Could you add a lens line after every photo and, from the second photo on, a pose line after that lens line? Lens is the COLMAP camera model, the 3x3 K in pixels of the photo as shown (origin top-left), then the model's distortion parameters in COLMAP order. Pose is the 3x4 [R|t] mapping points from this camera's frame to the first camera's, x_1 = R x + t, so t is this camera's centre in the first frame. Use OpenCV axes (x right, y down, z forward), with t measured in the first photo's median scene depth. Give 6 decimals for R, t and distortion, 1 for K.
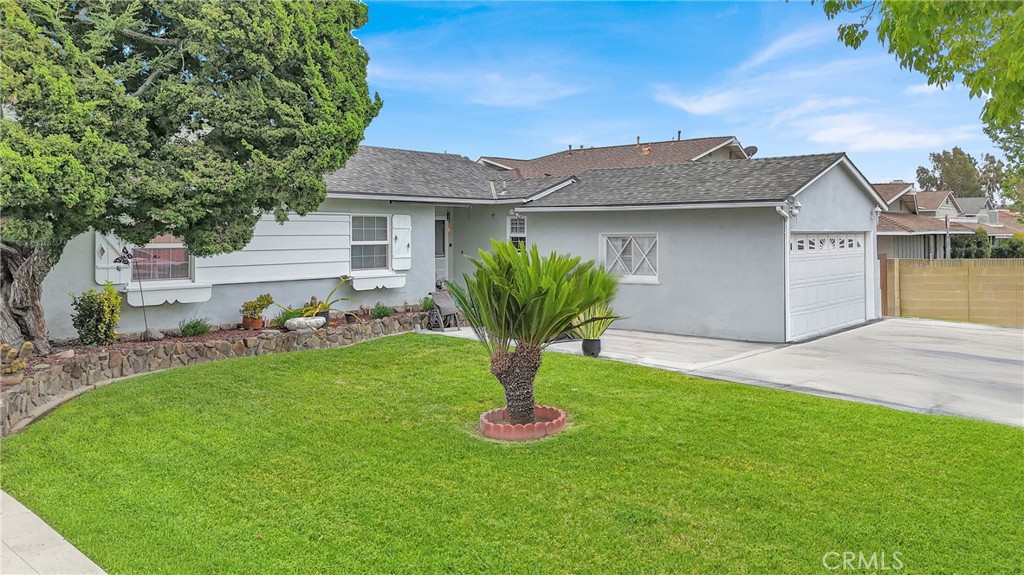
lens RADIAL K [[748.3, 0, 516.8], [0, 748.3, 287.3], [0, 0, 1]] dist [0.071772, -0.076771]
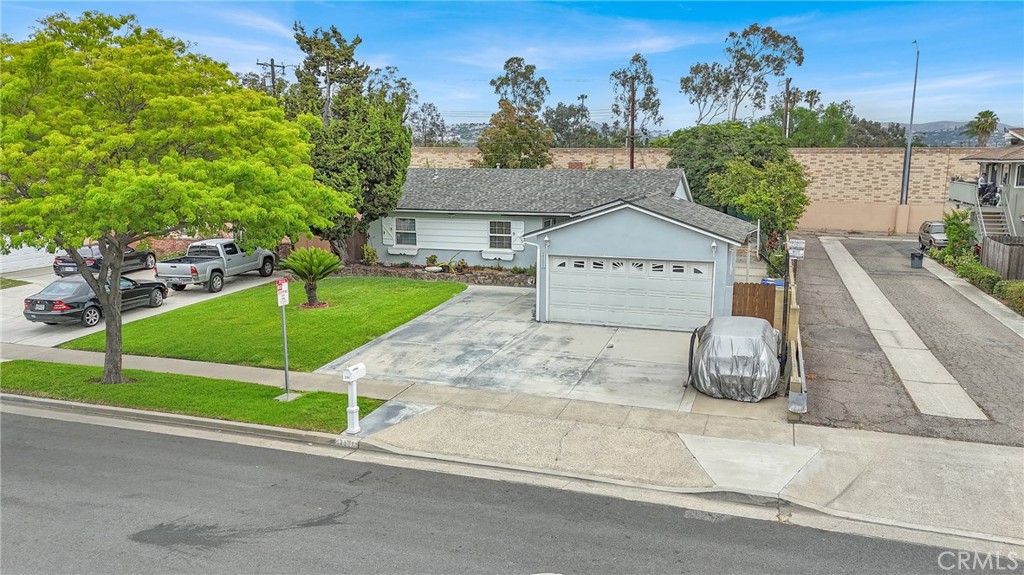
lens RADIAL K [[746.4, 0, 512.4], [0, 746.4, 292.1], [0, 0, 1]] dist [0.075609, -0.074164]
pose [[0.386603, 0.161755, -0.907950, 1.615176], [-0.069333, 0.986810, 0.146283, -0.200227], [0.919637, 0.006398, 0.392718, 0.264941]]
